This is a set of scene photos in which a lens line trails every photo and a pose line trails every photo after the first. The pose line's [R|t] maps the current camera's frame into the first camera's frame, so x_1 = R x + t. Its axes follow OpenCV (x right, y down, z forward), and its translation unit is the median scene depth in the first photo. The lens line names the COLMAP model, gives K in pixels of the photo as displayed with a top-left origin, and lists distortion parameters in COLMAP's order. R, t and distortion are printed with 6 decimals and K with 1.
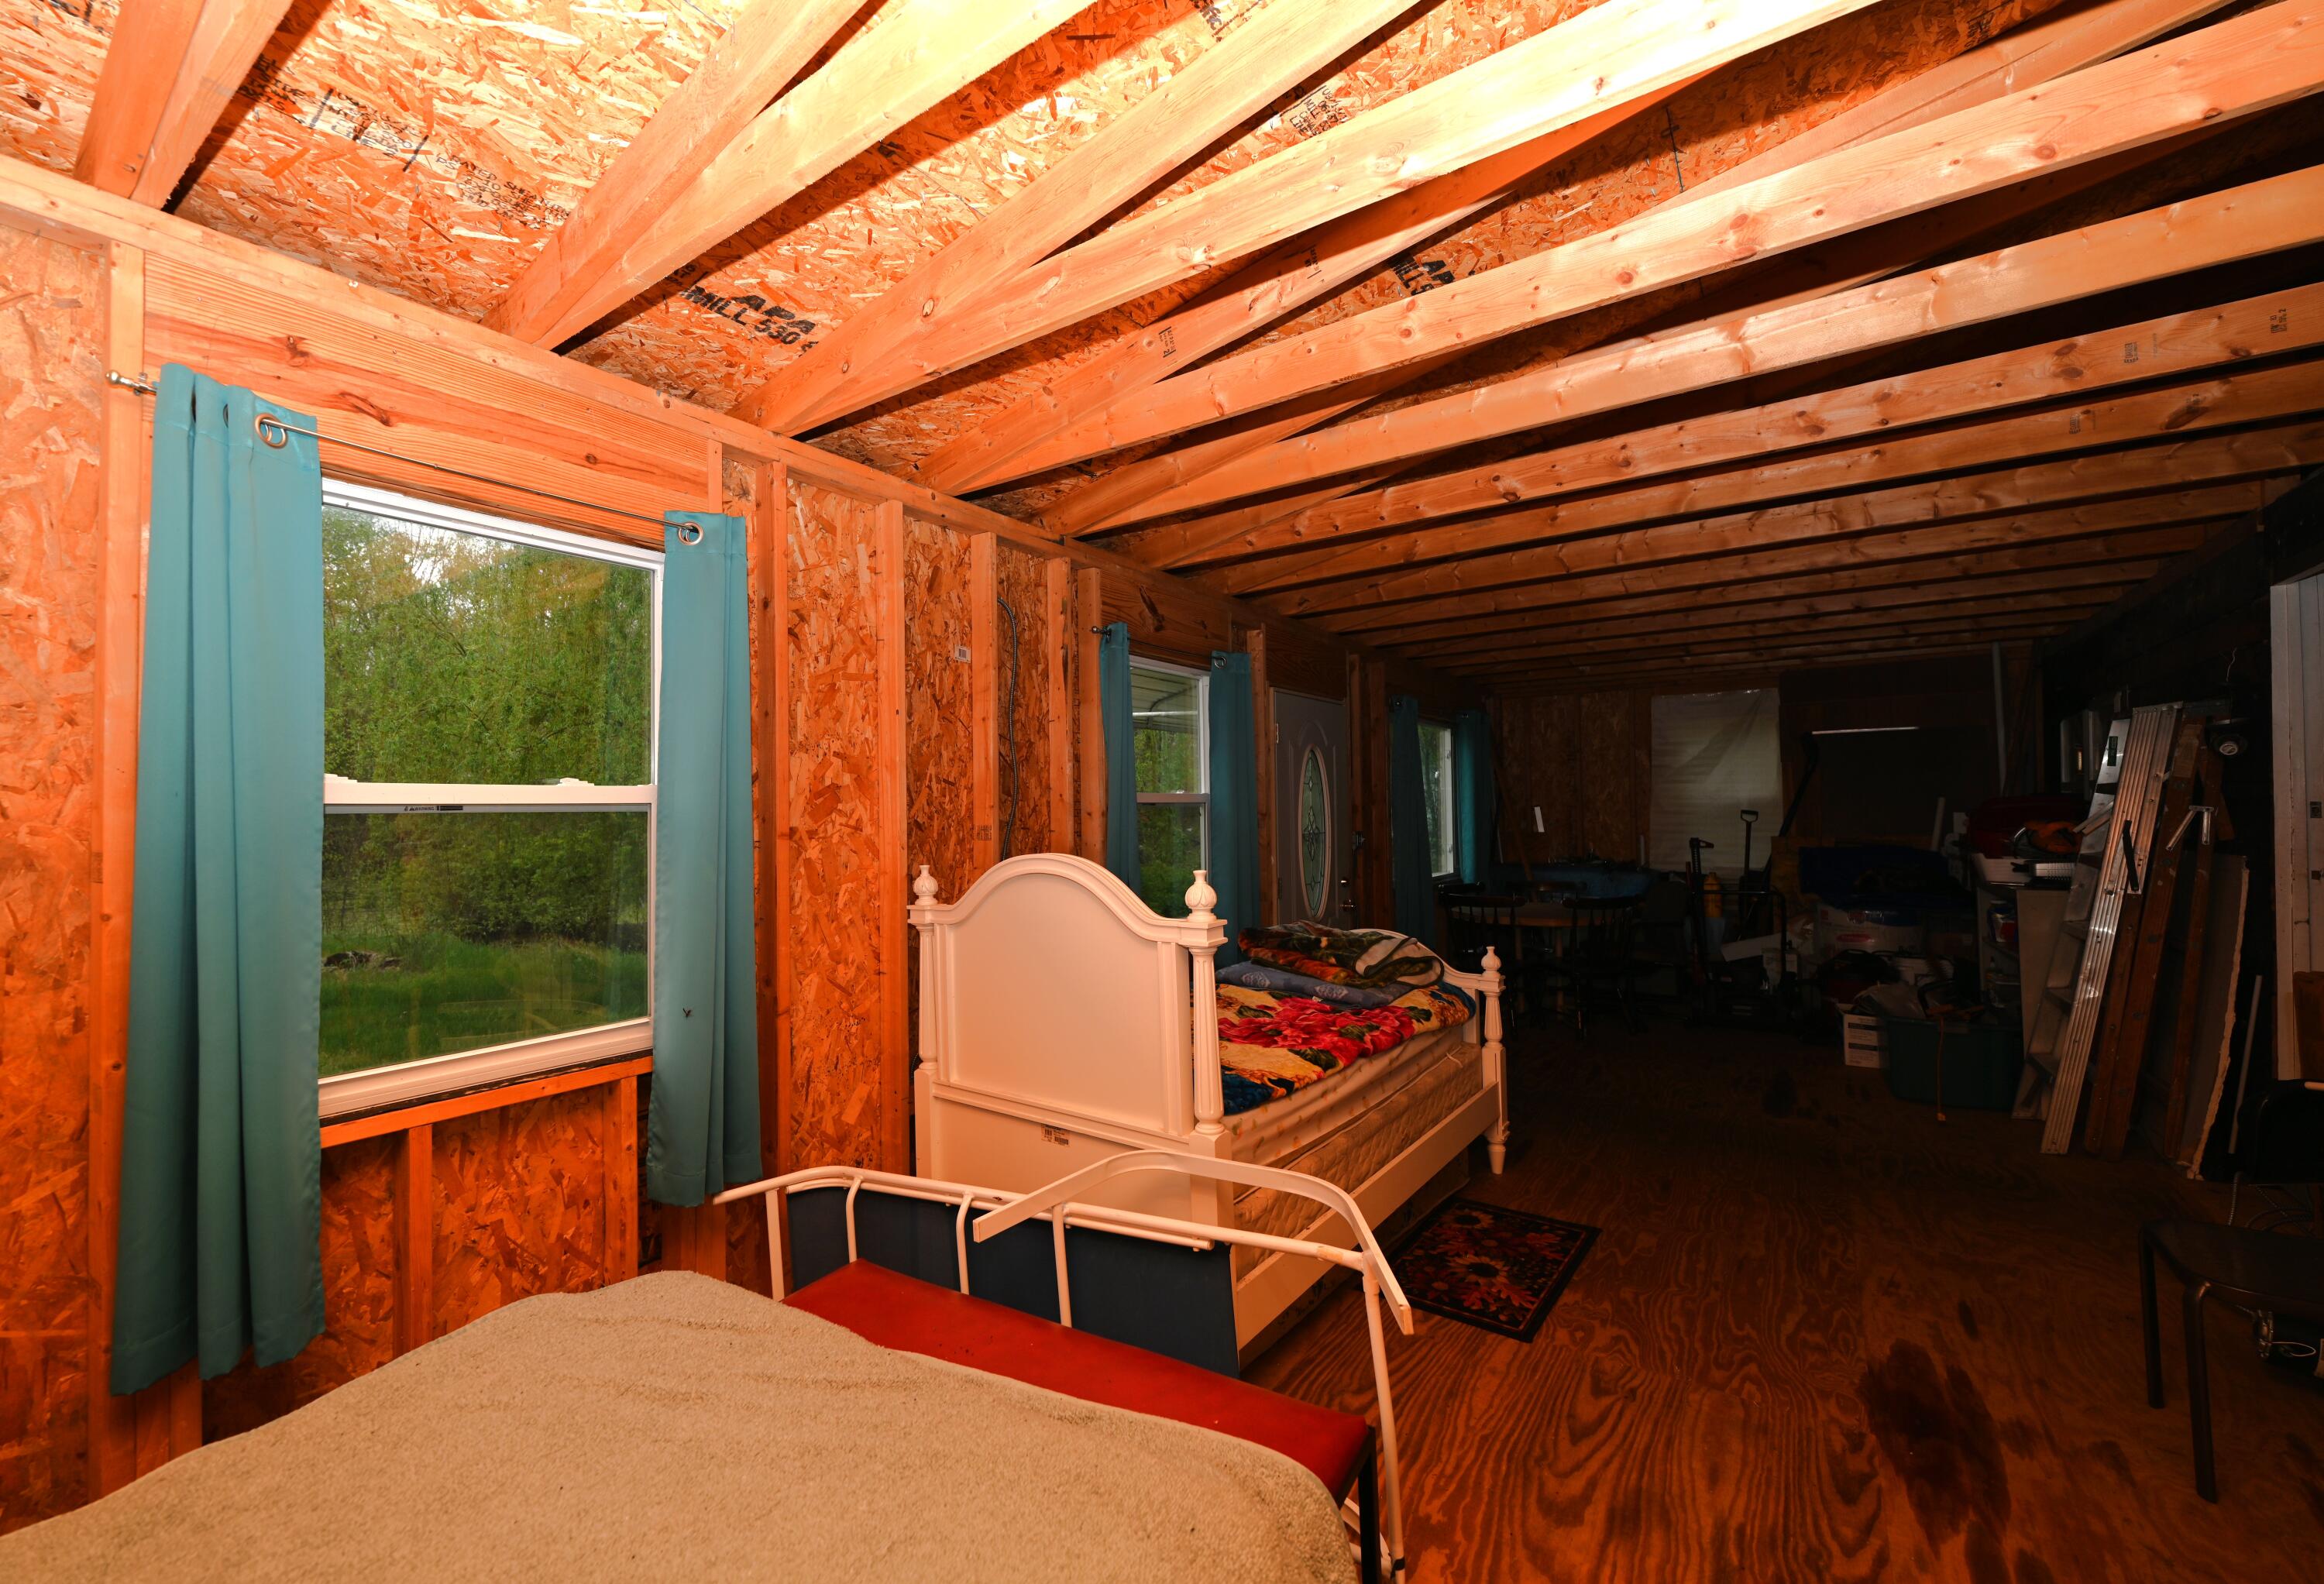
lens RADIAL K [[939.4, 0, 1118.0], [0, 939.4, 789.5], [0, 0, 1]] dist [-0.002411, 0.000667]
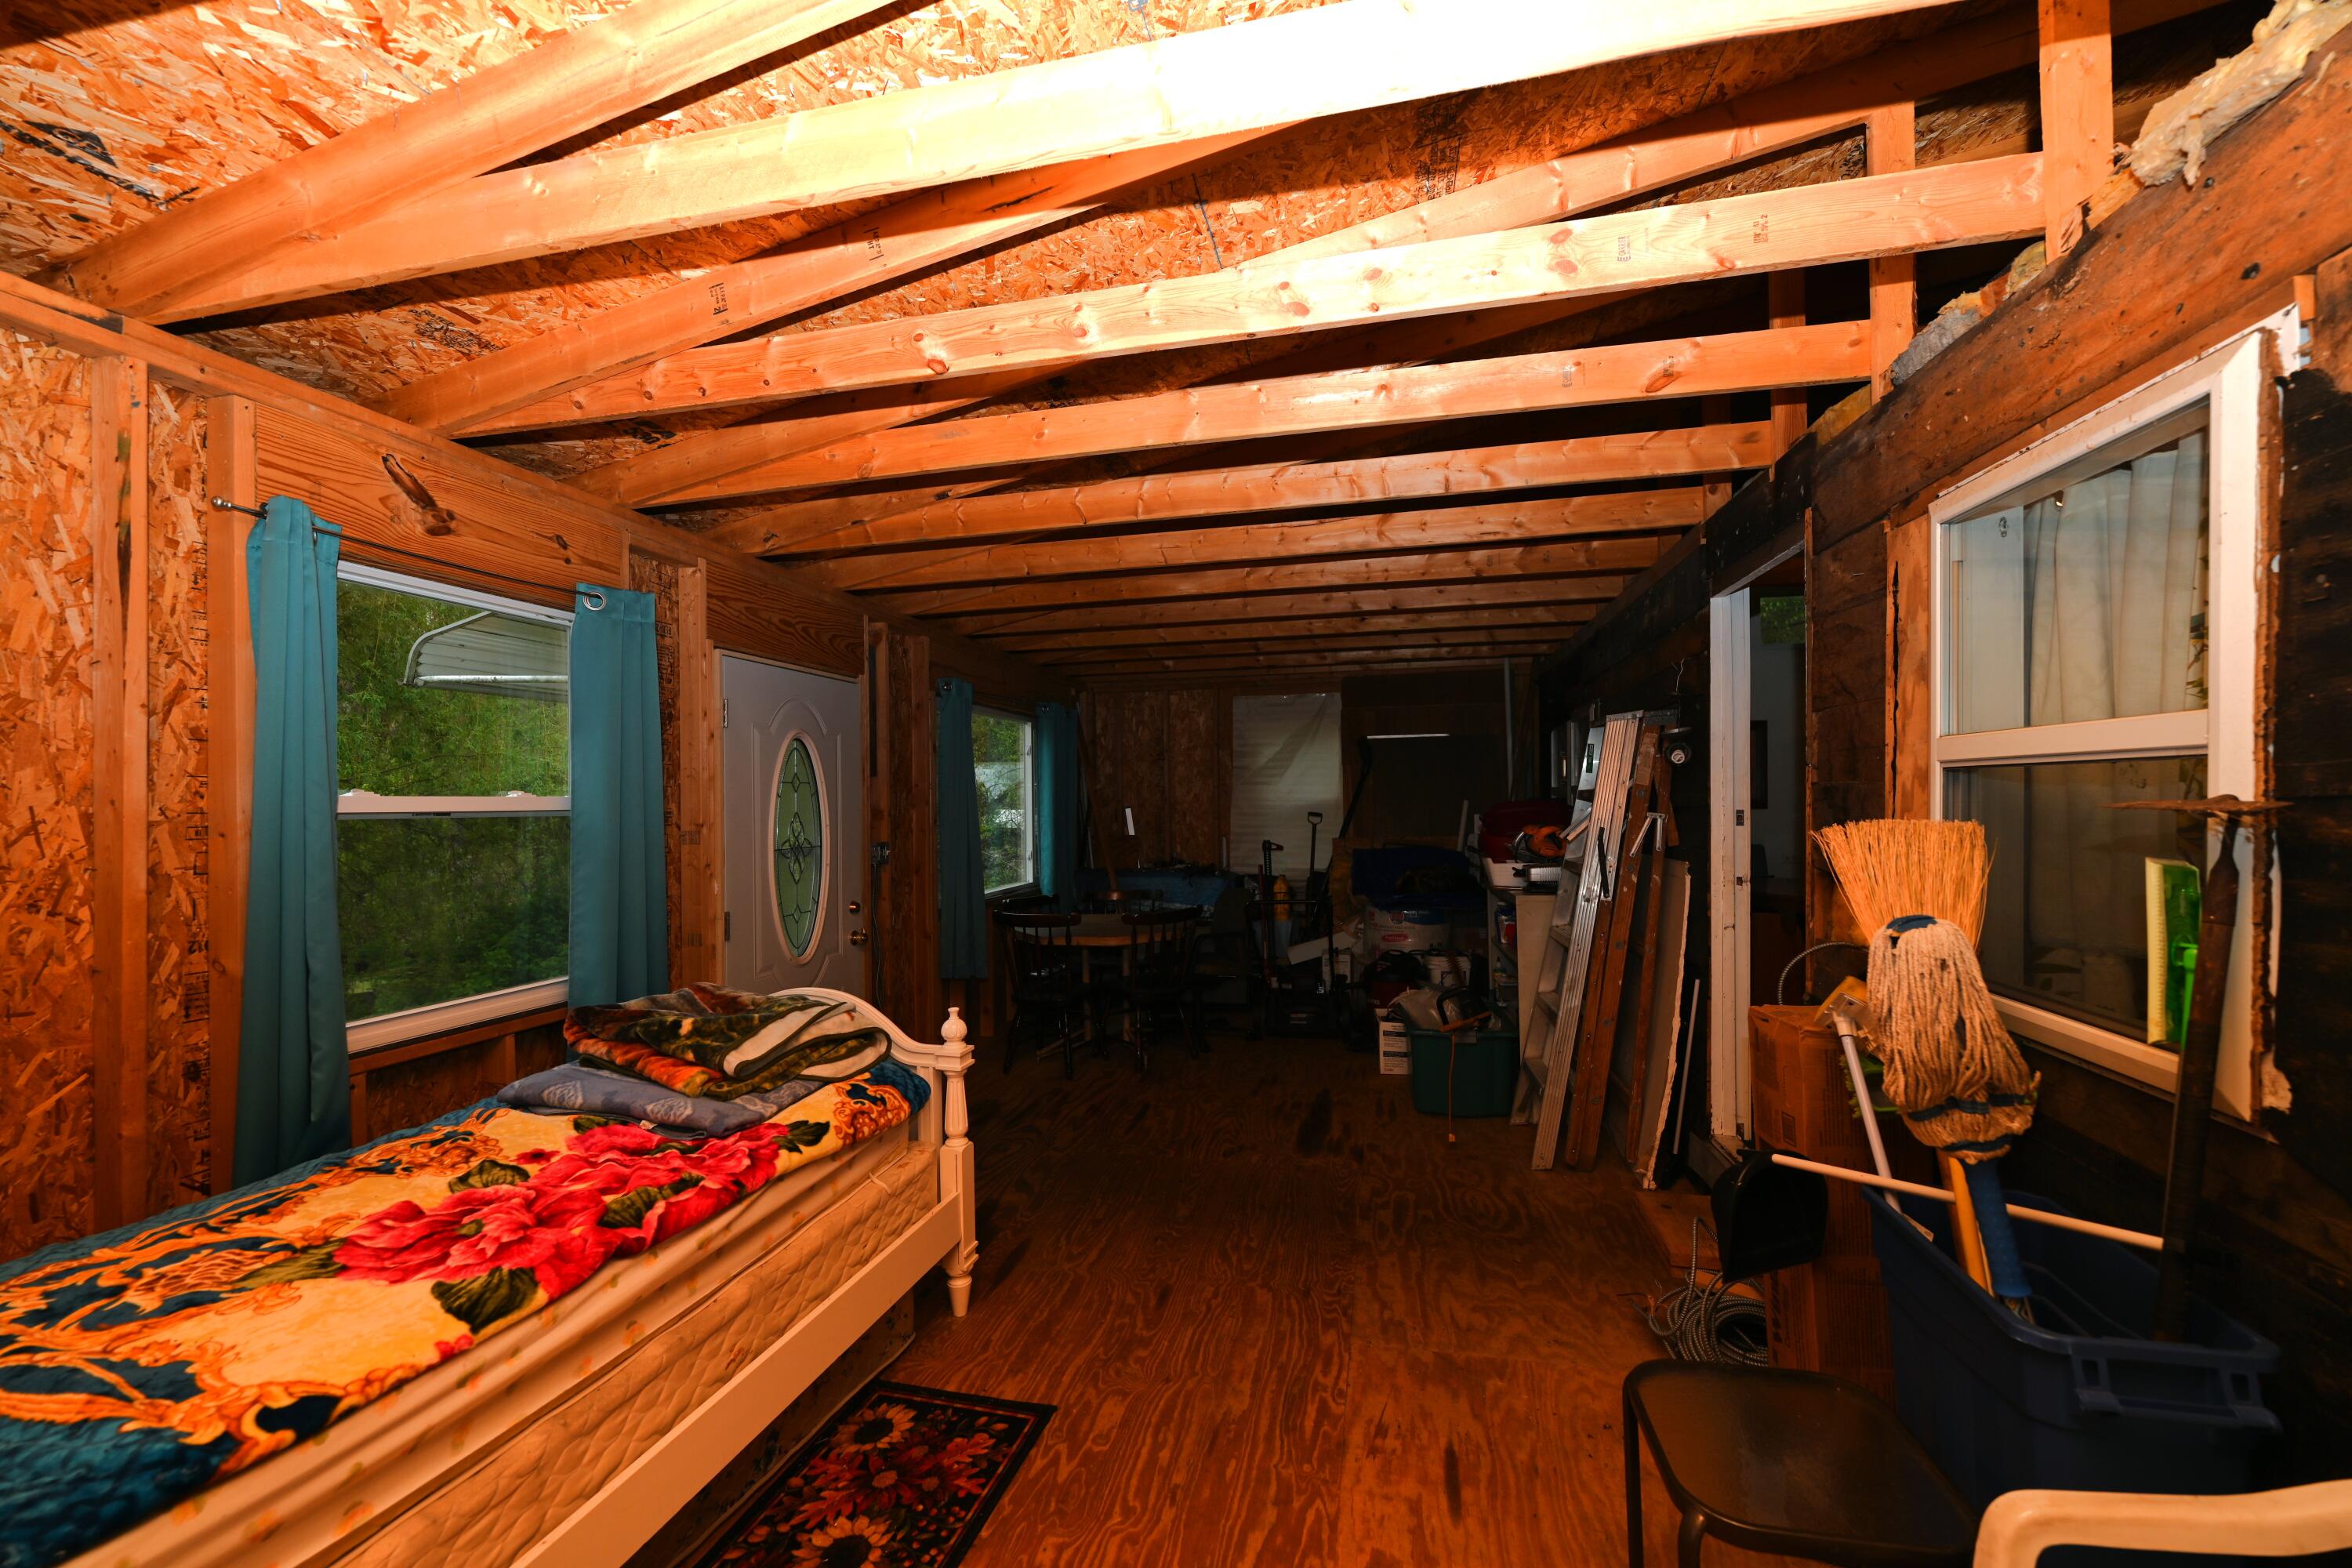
lens RADIAL K [[931.0, 0, 1163.3], [0, 931.0, 792.5], [0, 0, 1]] dist [-0.003187, 0.001158]
pose [[0.923636, 0.004941, 0.383239, 0.269444], [-0.007522, 0.999958, 0.005237, -0.006013], [-0.383197, -0.007720, 0.923634, 0.267920]]
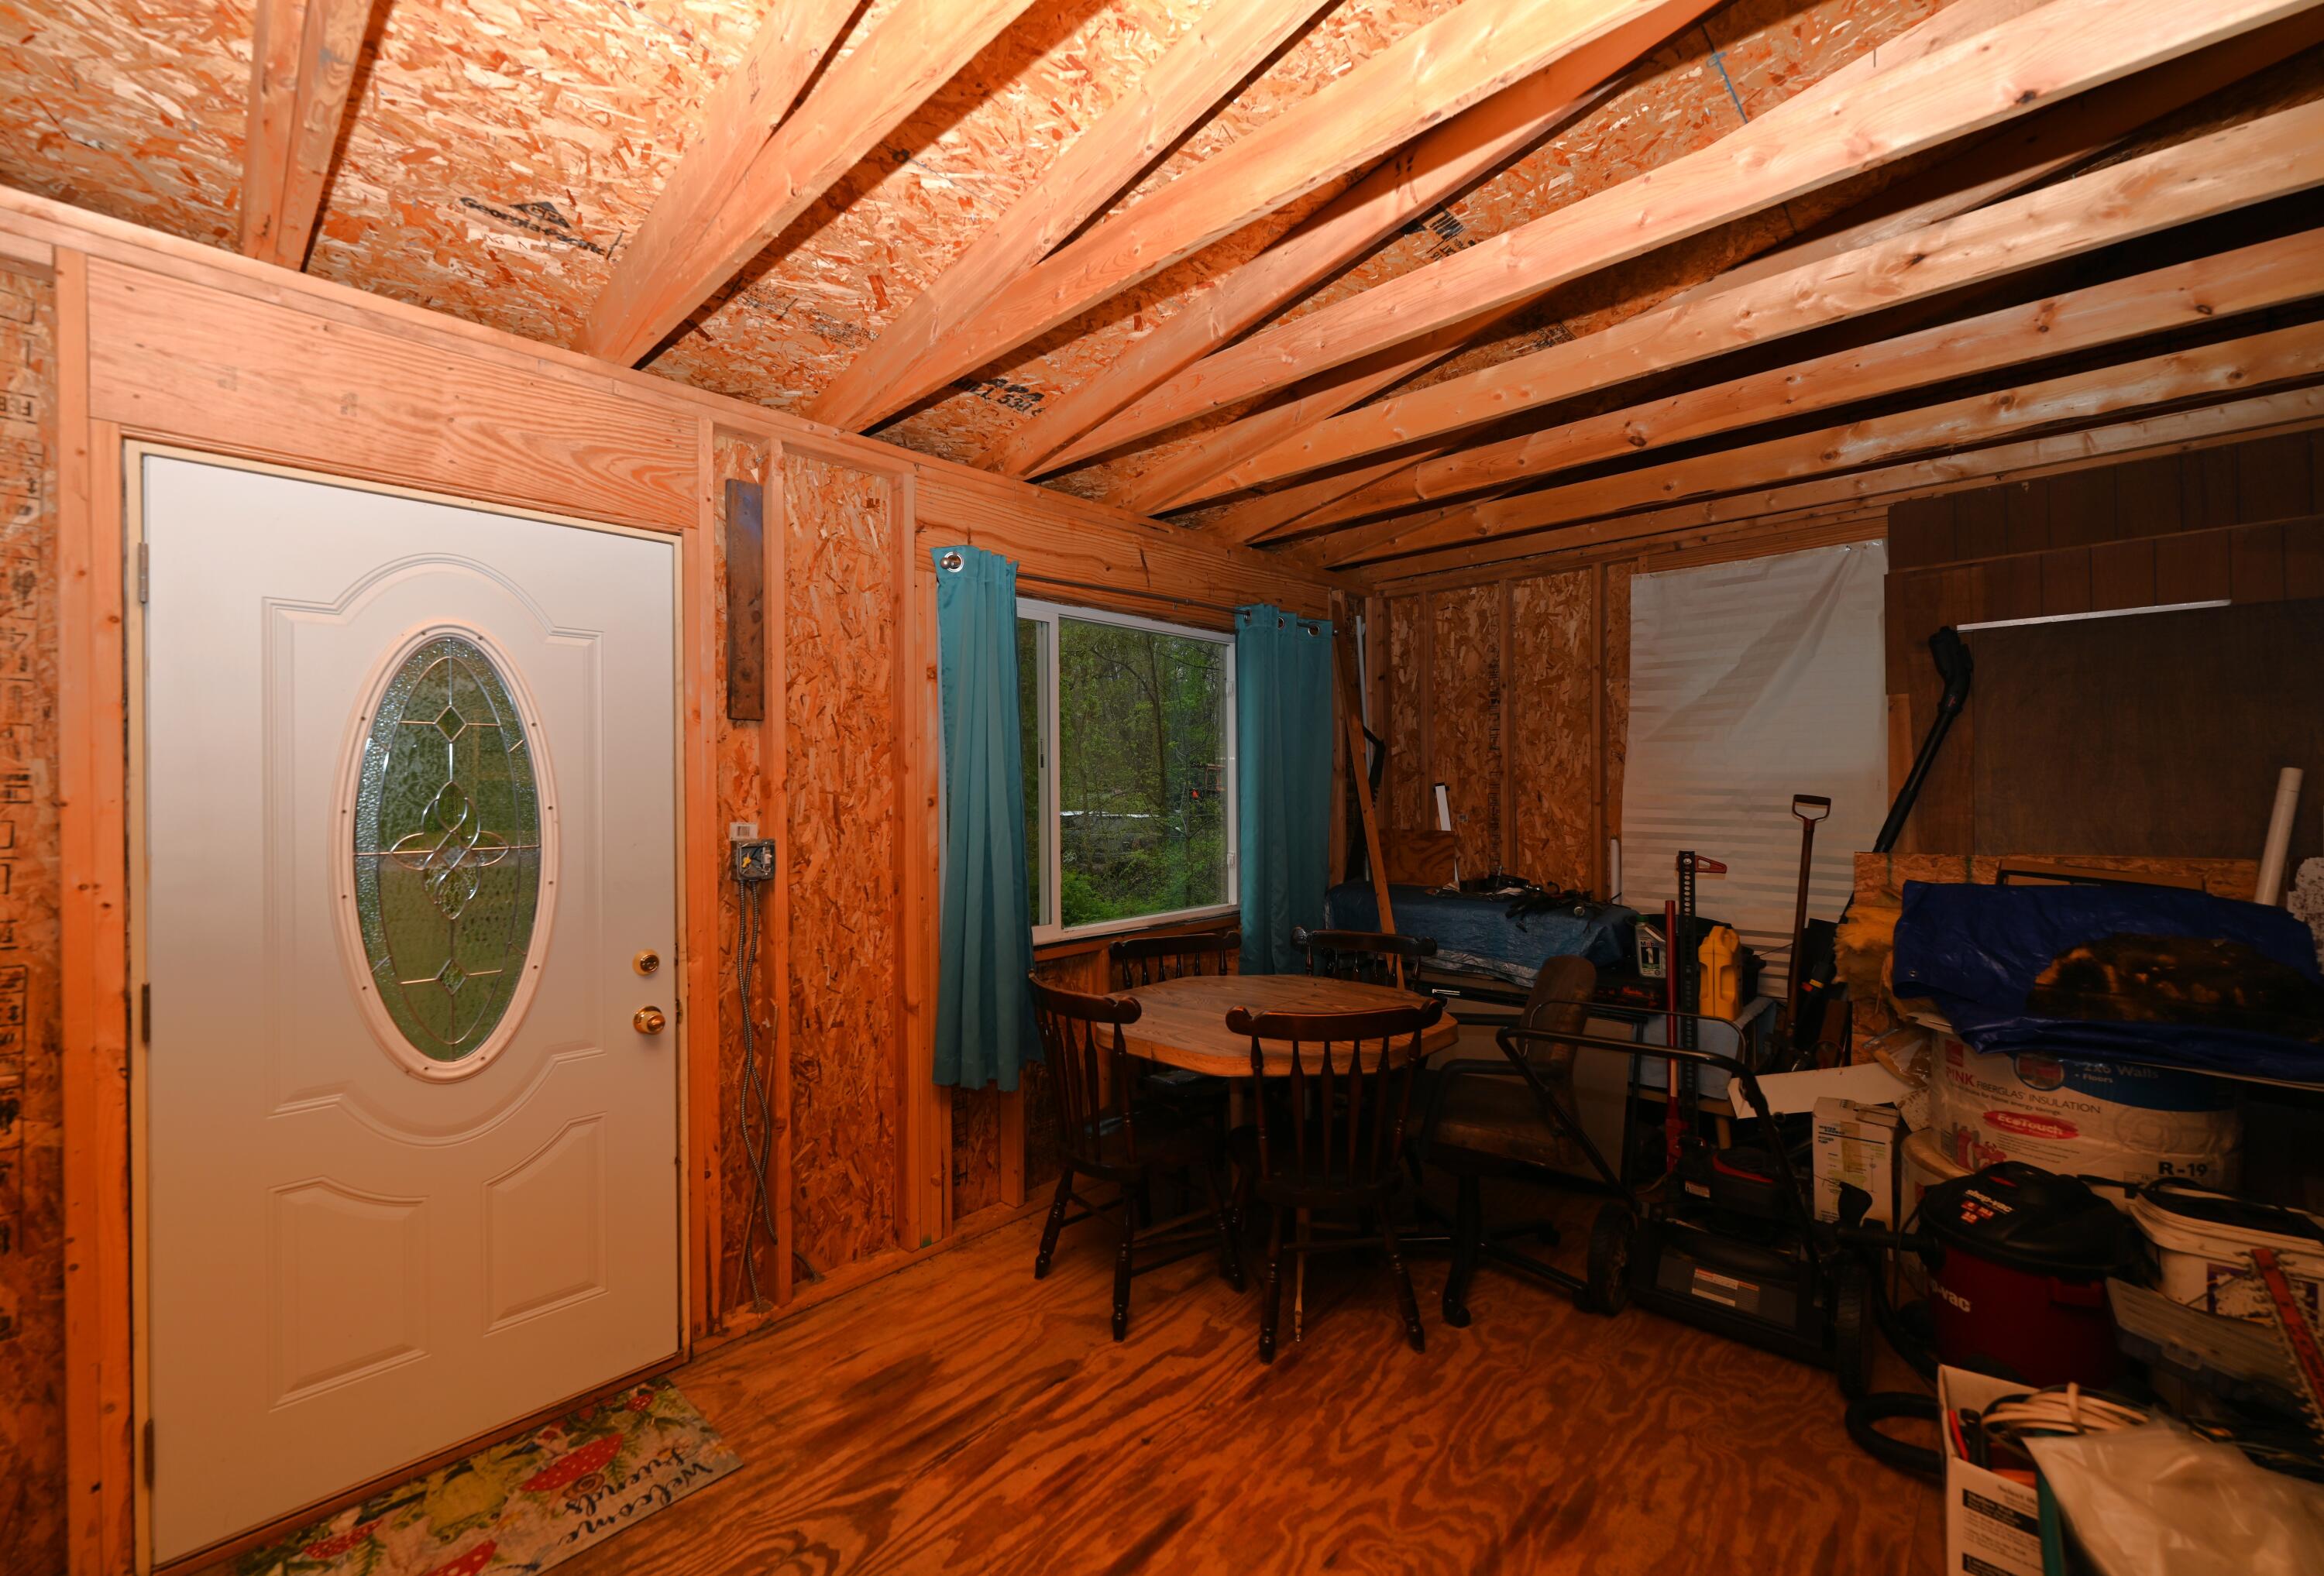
lens RADIAL K [[939.4, 0, 1132.4], [0, 939.4, 782.4], [0, 0, 1]] dist [-0.002411, 0.000667]
pose [[0.989969, 0.007558, -0.141083, 0.773183], [-0.004479, 0.999745, 0.022130, 0.011730], [0.141214, -0.021276, 0.989750, 0.928377]]
